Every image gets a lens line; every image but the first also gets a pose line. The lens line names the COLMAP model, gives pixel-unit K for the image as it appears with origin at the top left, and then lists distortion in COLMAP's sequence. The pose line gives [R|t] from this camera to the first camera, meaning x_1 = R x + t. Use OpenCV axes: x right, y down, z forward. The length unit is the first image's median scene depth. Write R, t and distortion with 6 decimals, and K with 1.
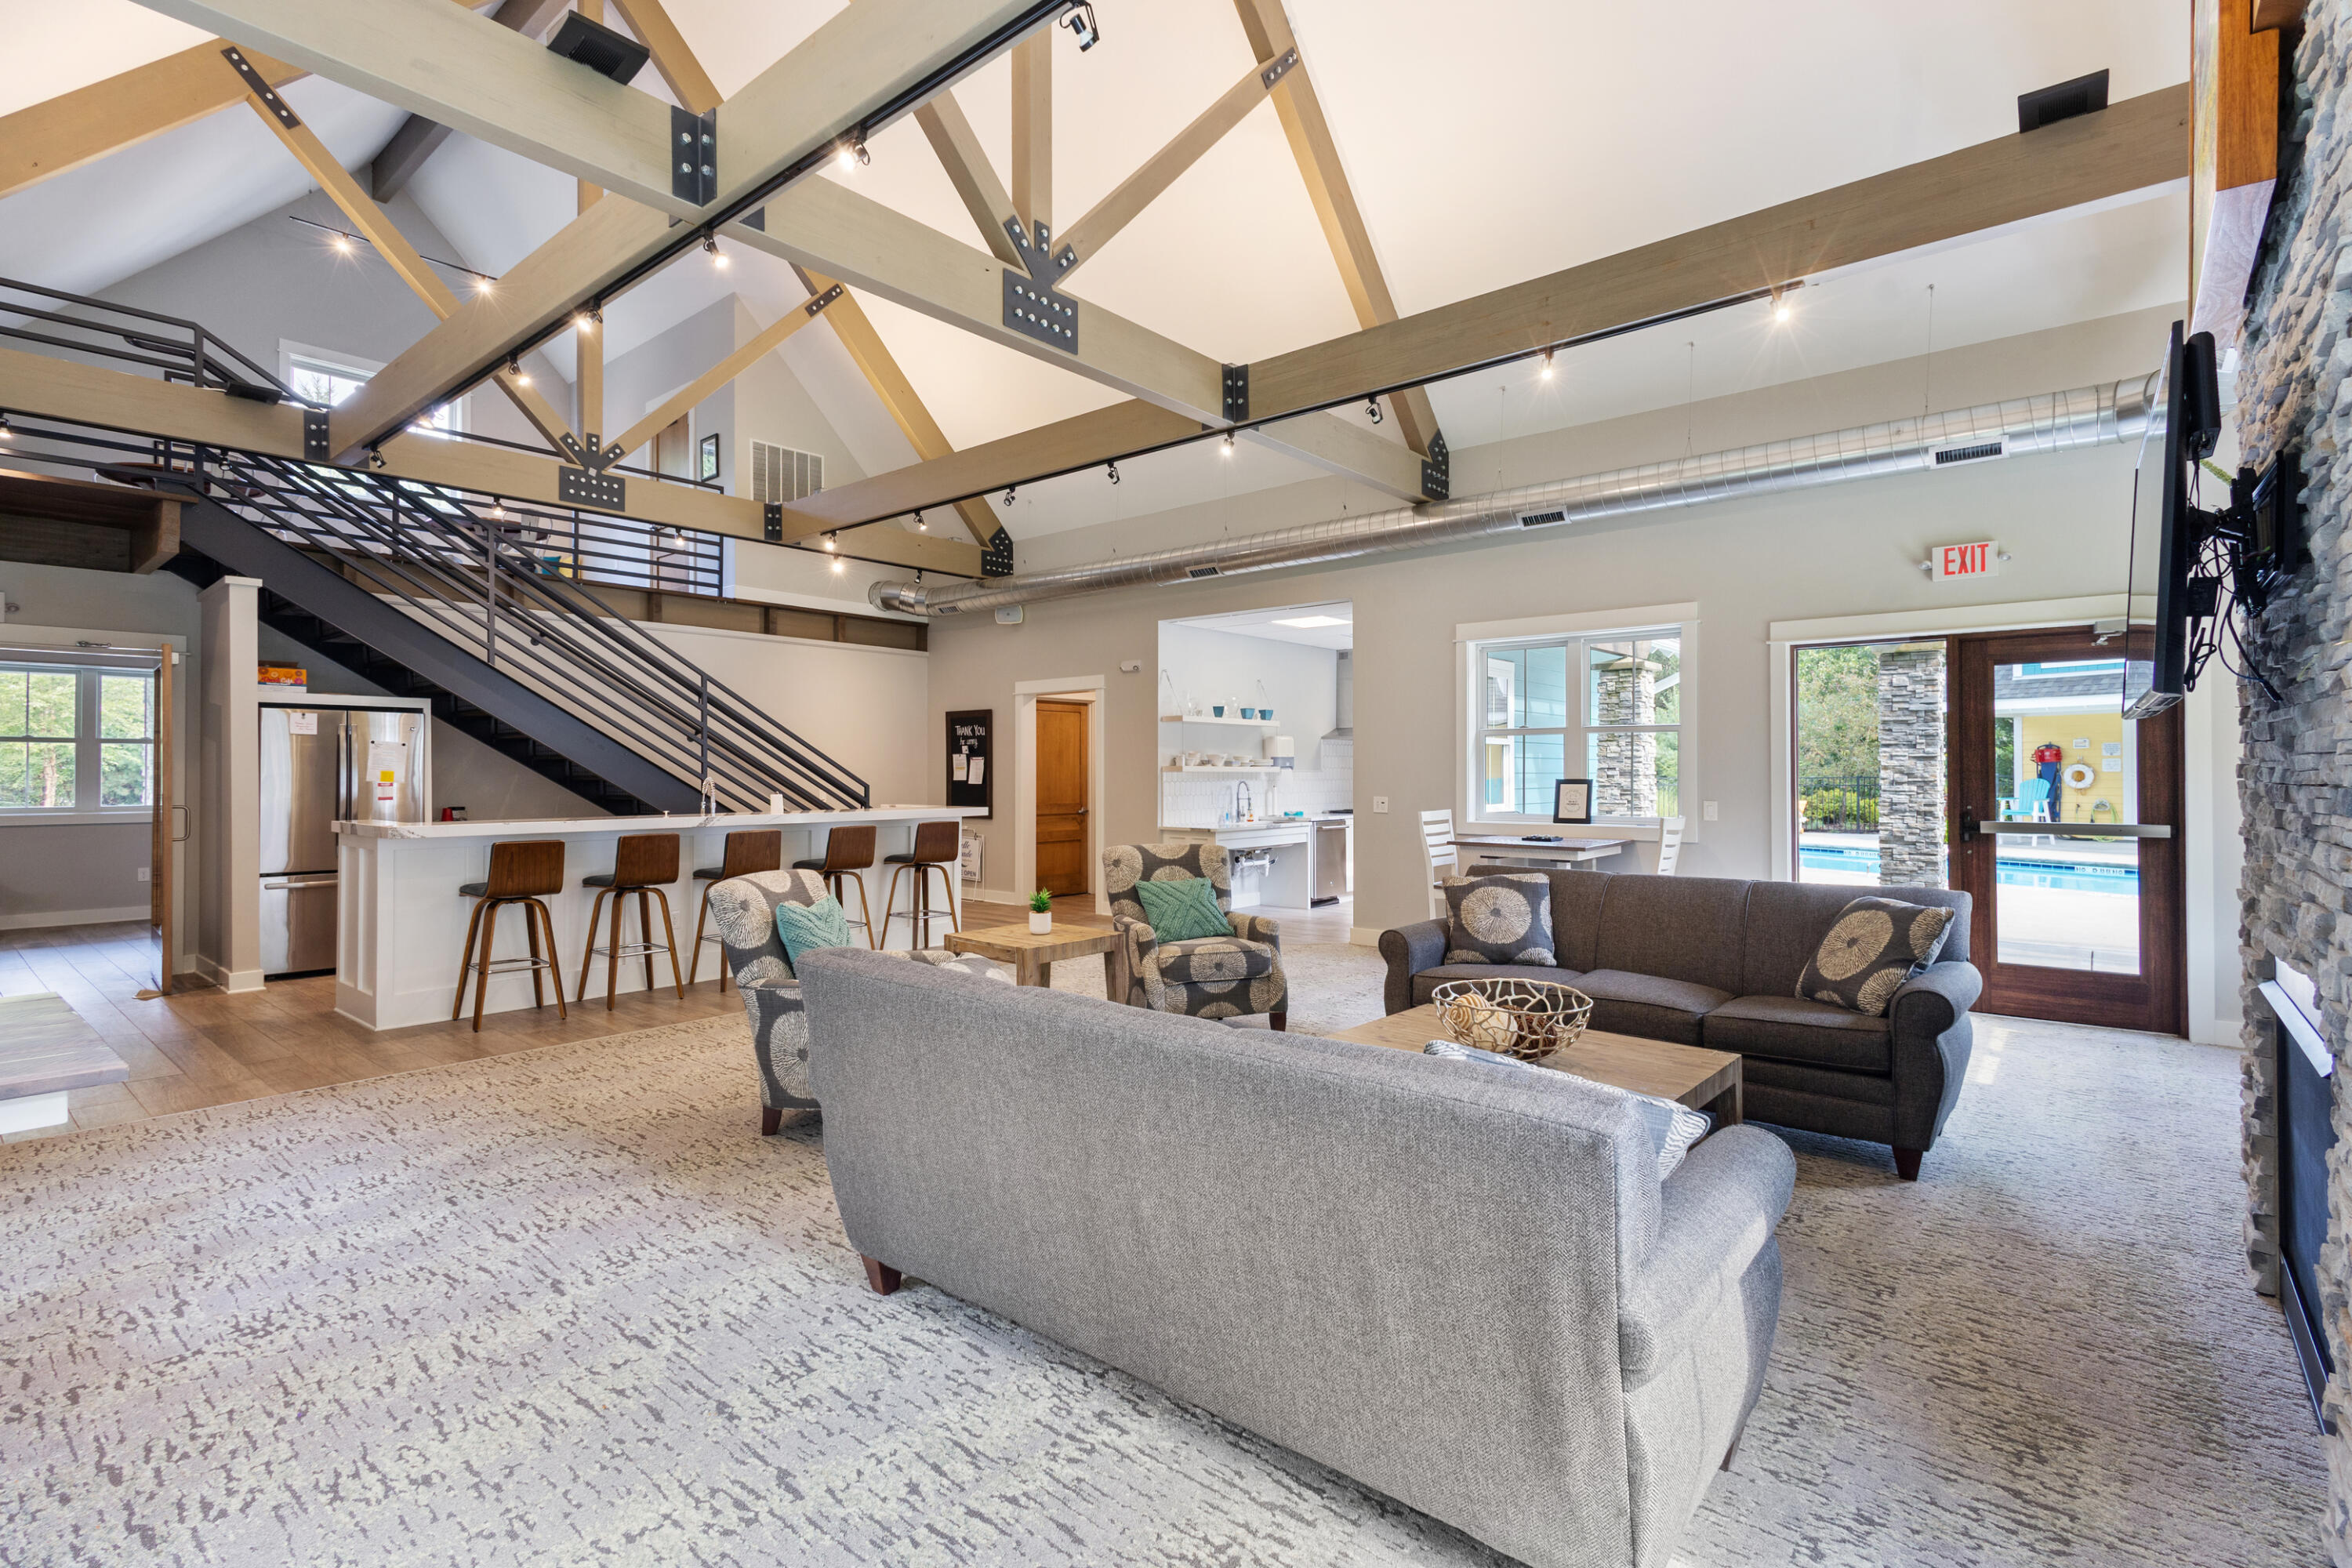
lens RADIAL K [[1089.7, 0, 1185.5], [0, 1089.7, 758.8], [0, 0, 1]] dist [0.016811, -0.006610]
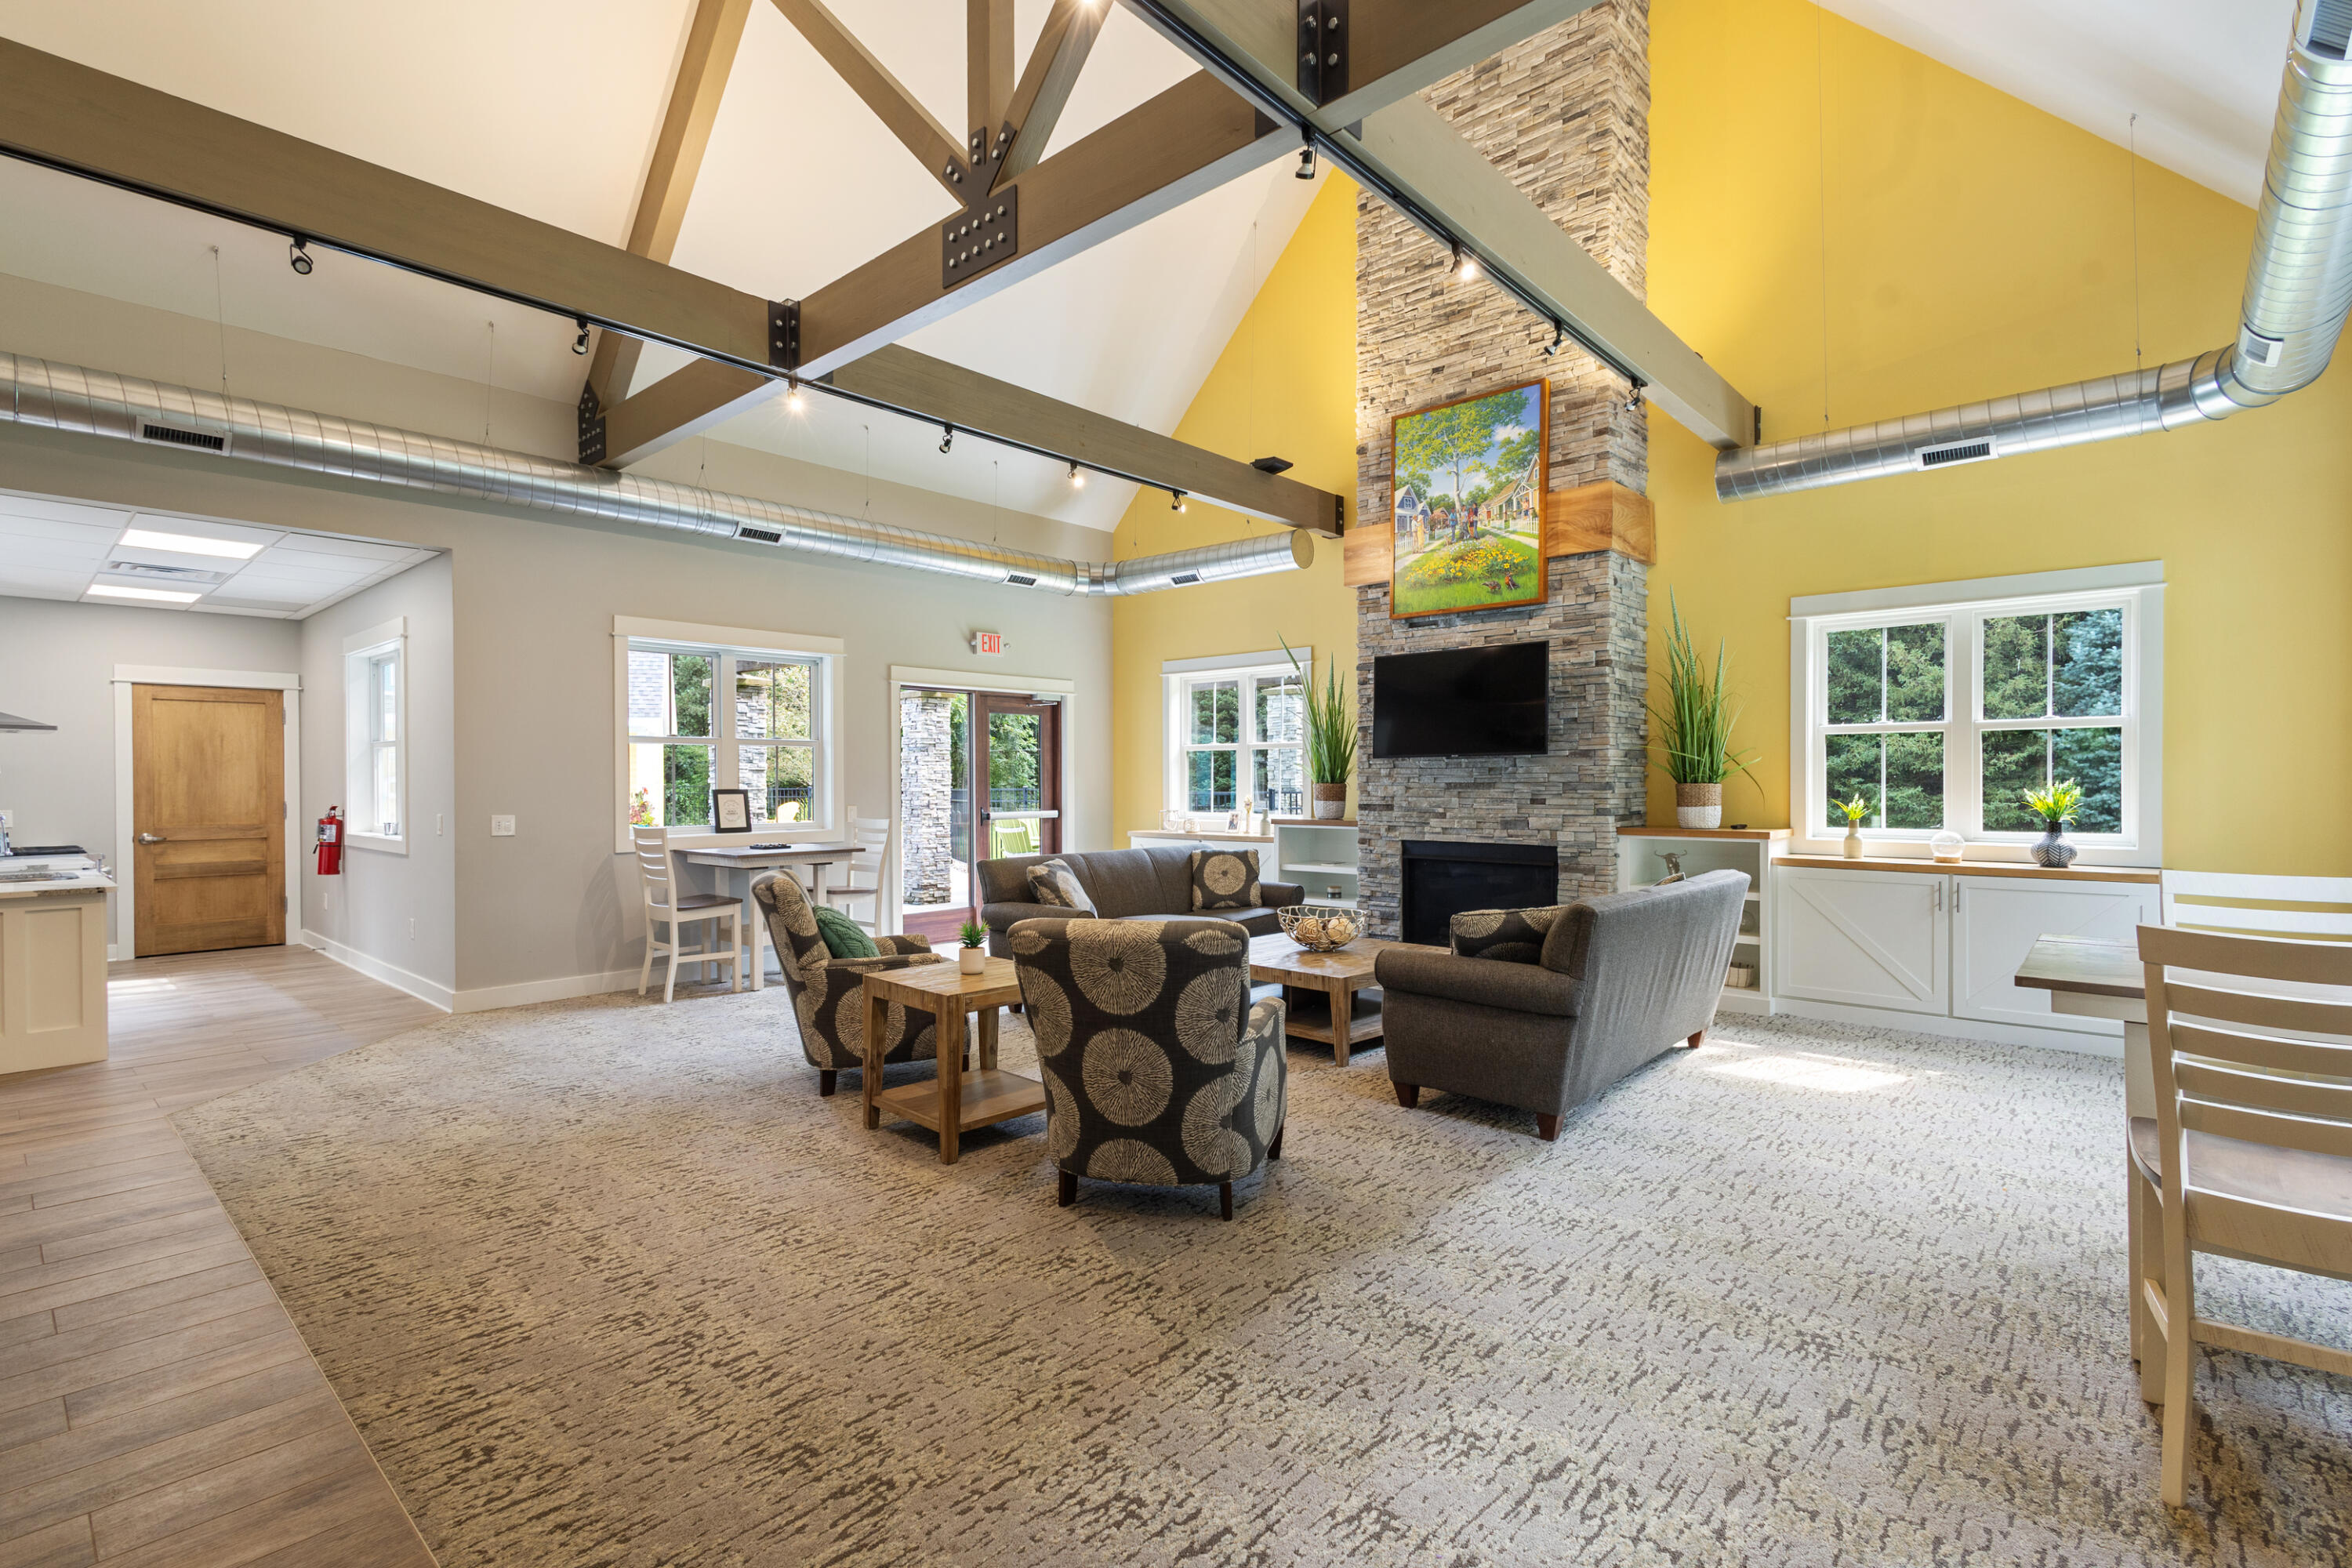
lens RADIAL K [[1079.3, 0, 1186.0], [0, 1079.3, 787.3], [0, 0, 1]] dist [0.005497, 0.000458]
pose [[0.033689, -0.006729, 0.999410, -1.247615], [-0.007312, 0.999949, 0.006979, 0.012496], [-0.999406, -0.007543, 0.033638, 1.048652]]
